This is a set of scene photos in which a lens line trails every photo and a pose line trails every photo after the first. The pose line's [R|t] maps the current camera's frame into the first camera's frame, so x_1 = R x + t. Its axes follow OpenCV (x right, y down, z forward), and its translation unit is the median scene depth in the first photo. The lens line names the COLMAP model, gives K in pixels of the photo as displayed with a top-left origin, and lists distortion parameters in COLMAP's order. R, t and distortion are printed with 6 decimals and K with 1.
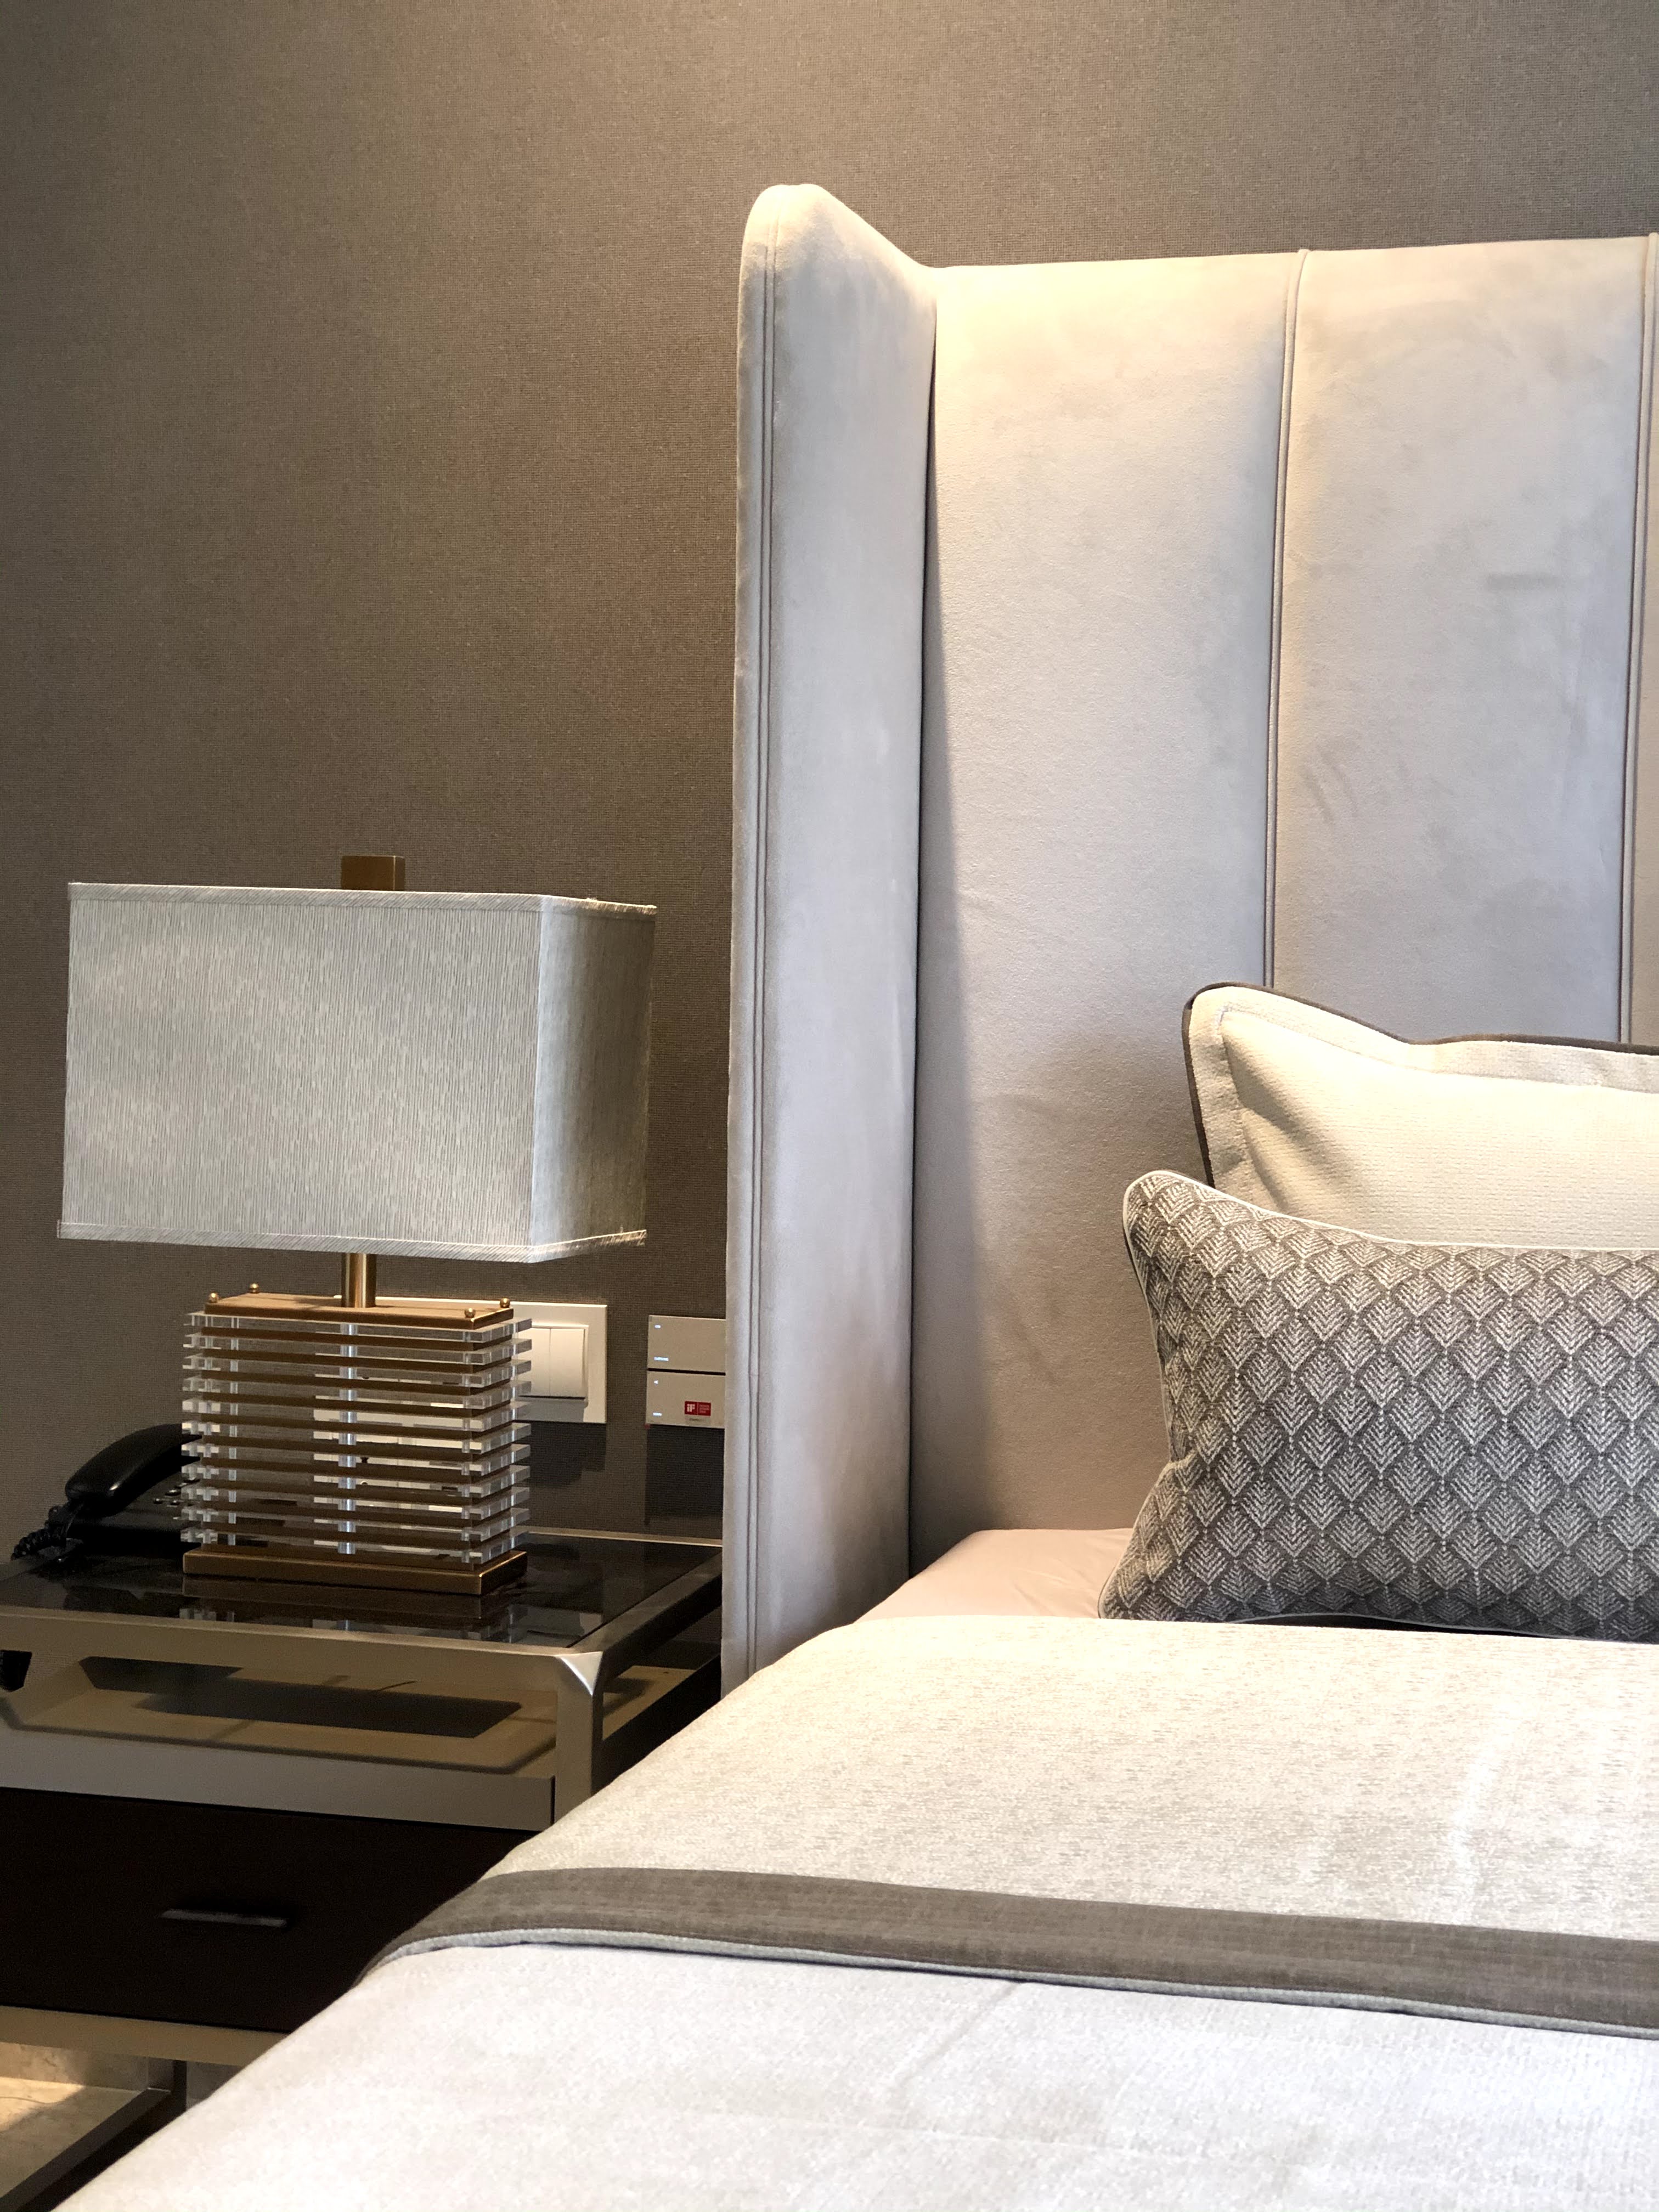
lens RADIAL K [[3648.1, 0, 828.1], [0, 3648.1, 1109.6], [0, 0, 1]] dist [0.090860, 0.000000]
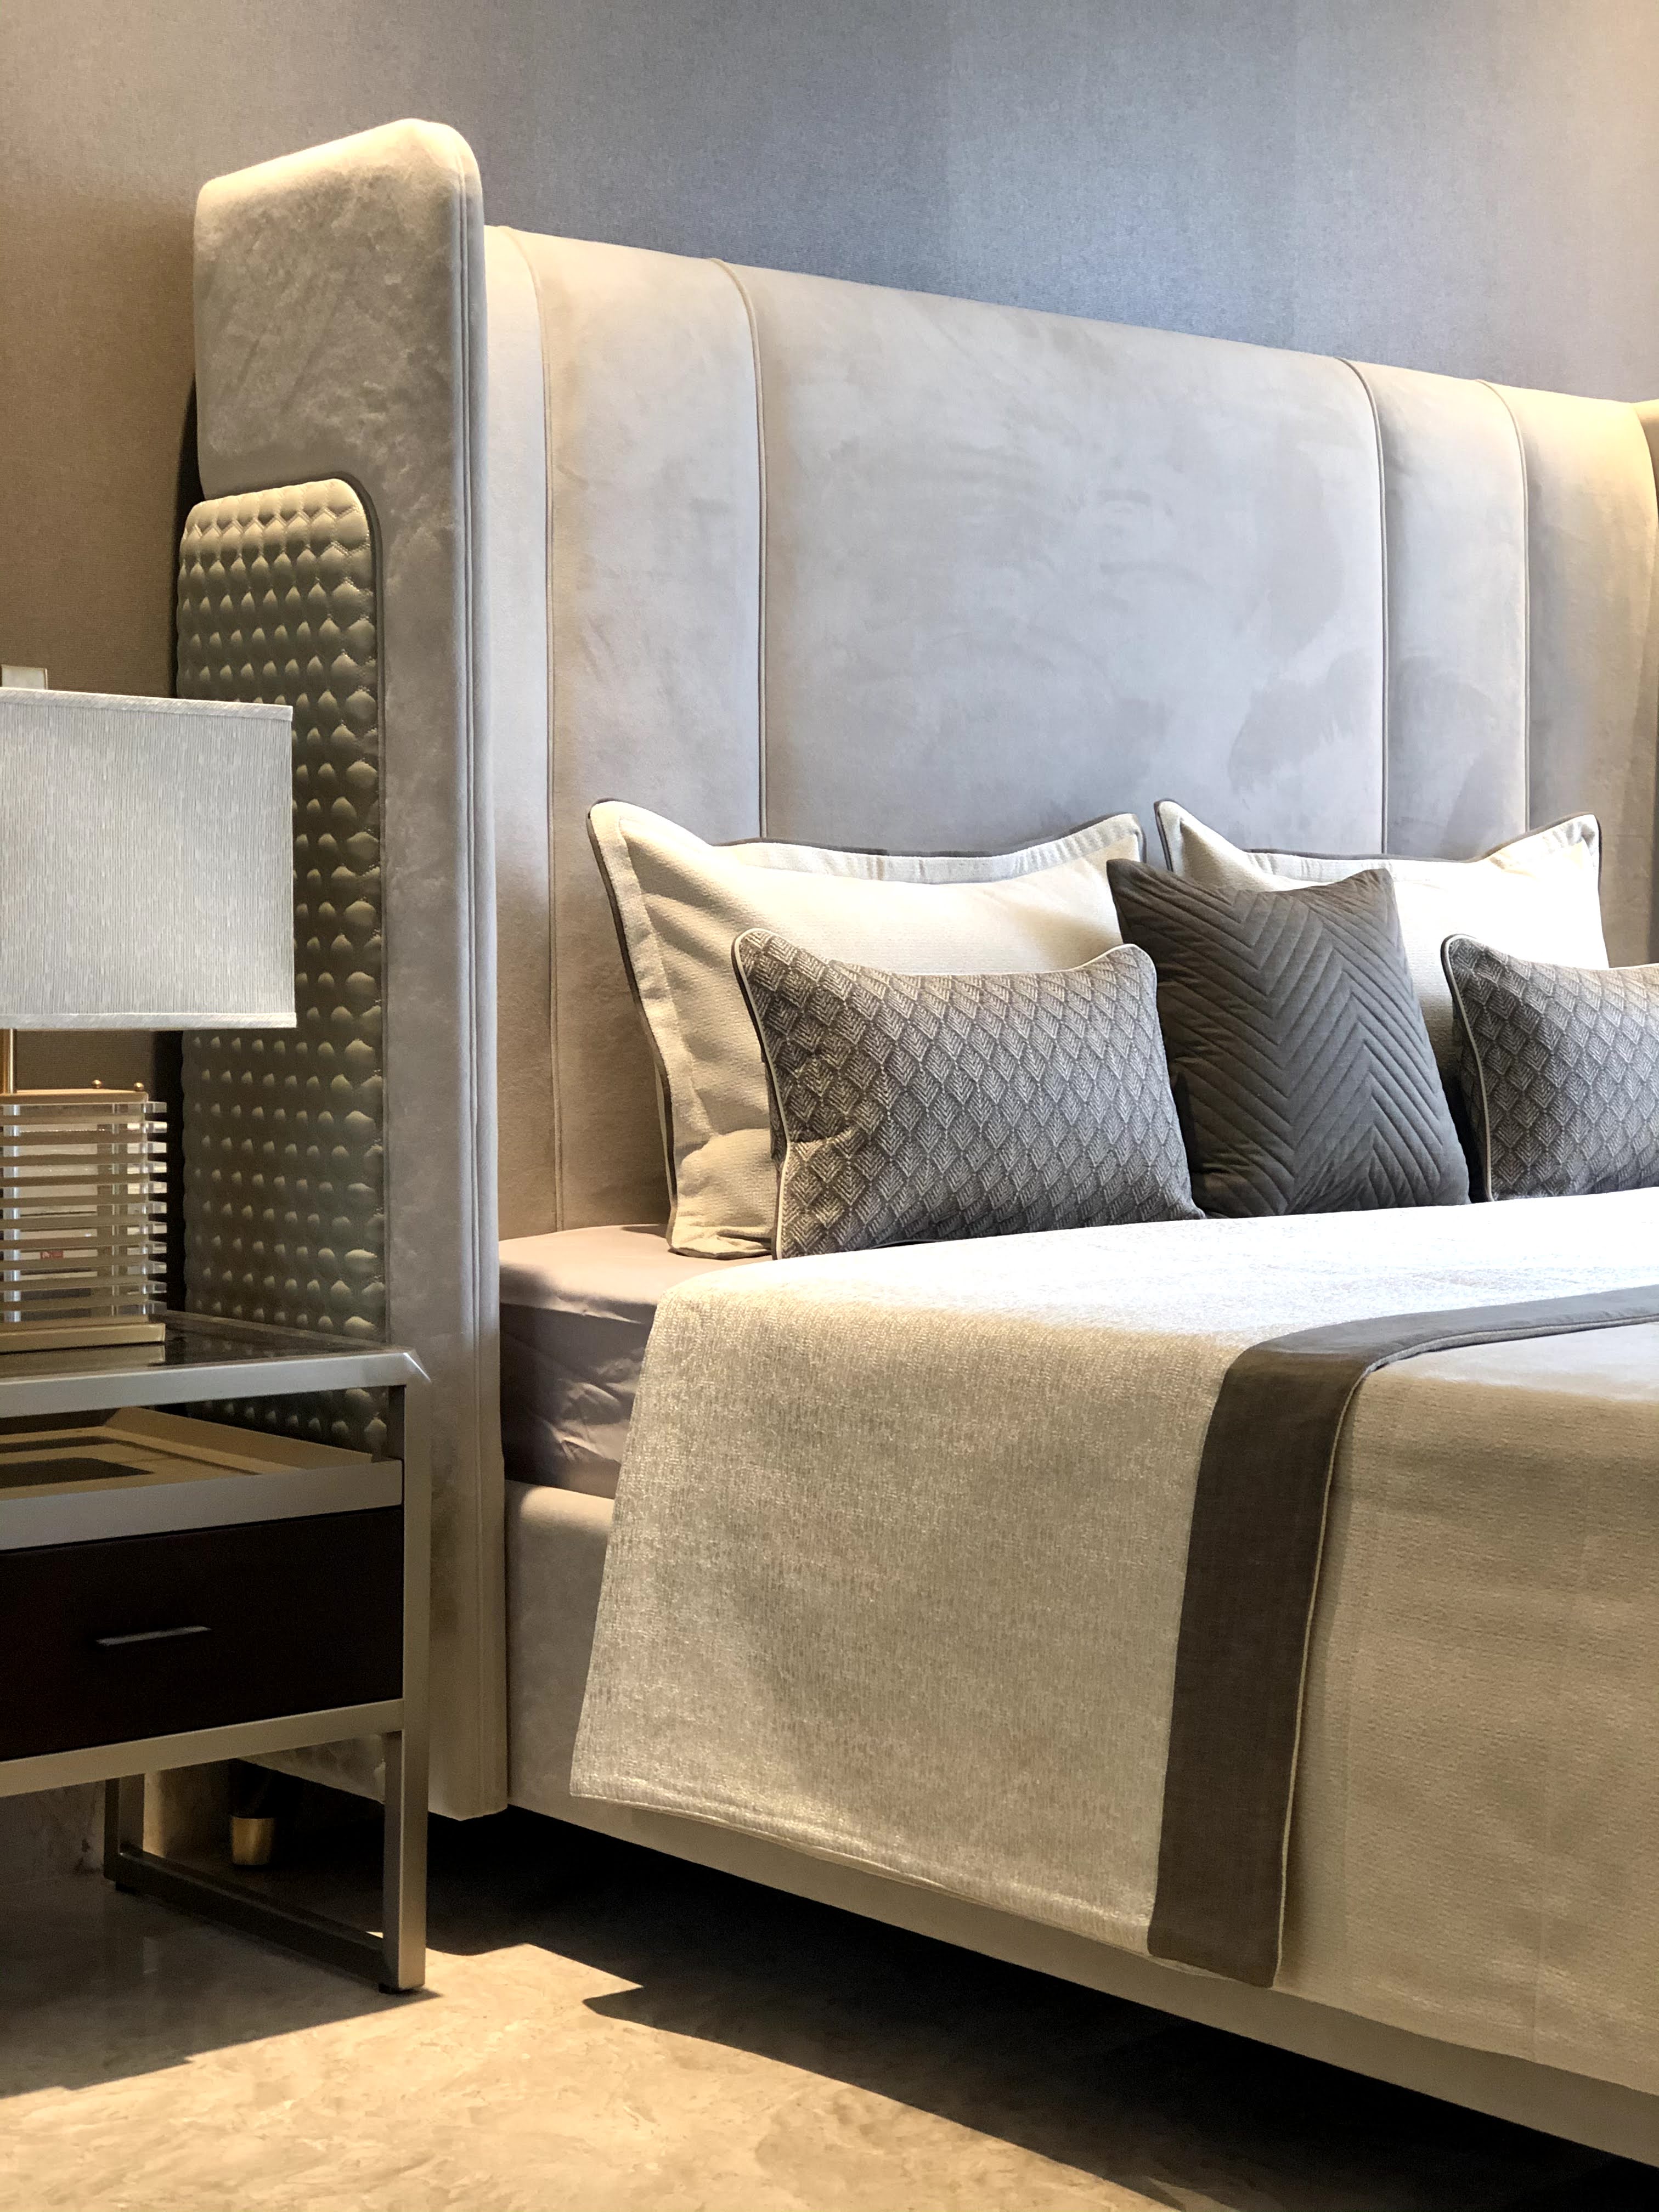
lens RADIAL K [[3648.1, 0, 825.5], [0, 3648.1, 1102.2], [0, 0, 1]] dist [0.090860, 0.000000]
pose [[0.577163, -0.048524, 0.815186, -1.010775], [0.052785, 0.998362, 0.022055, 0.053478], [-0.814921, 0.030300, 0.578779, 0.222453]]
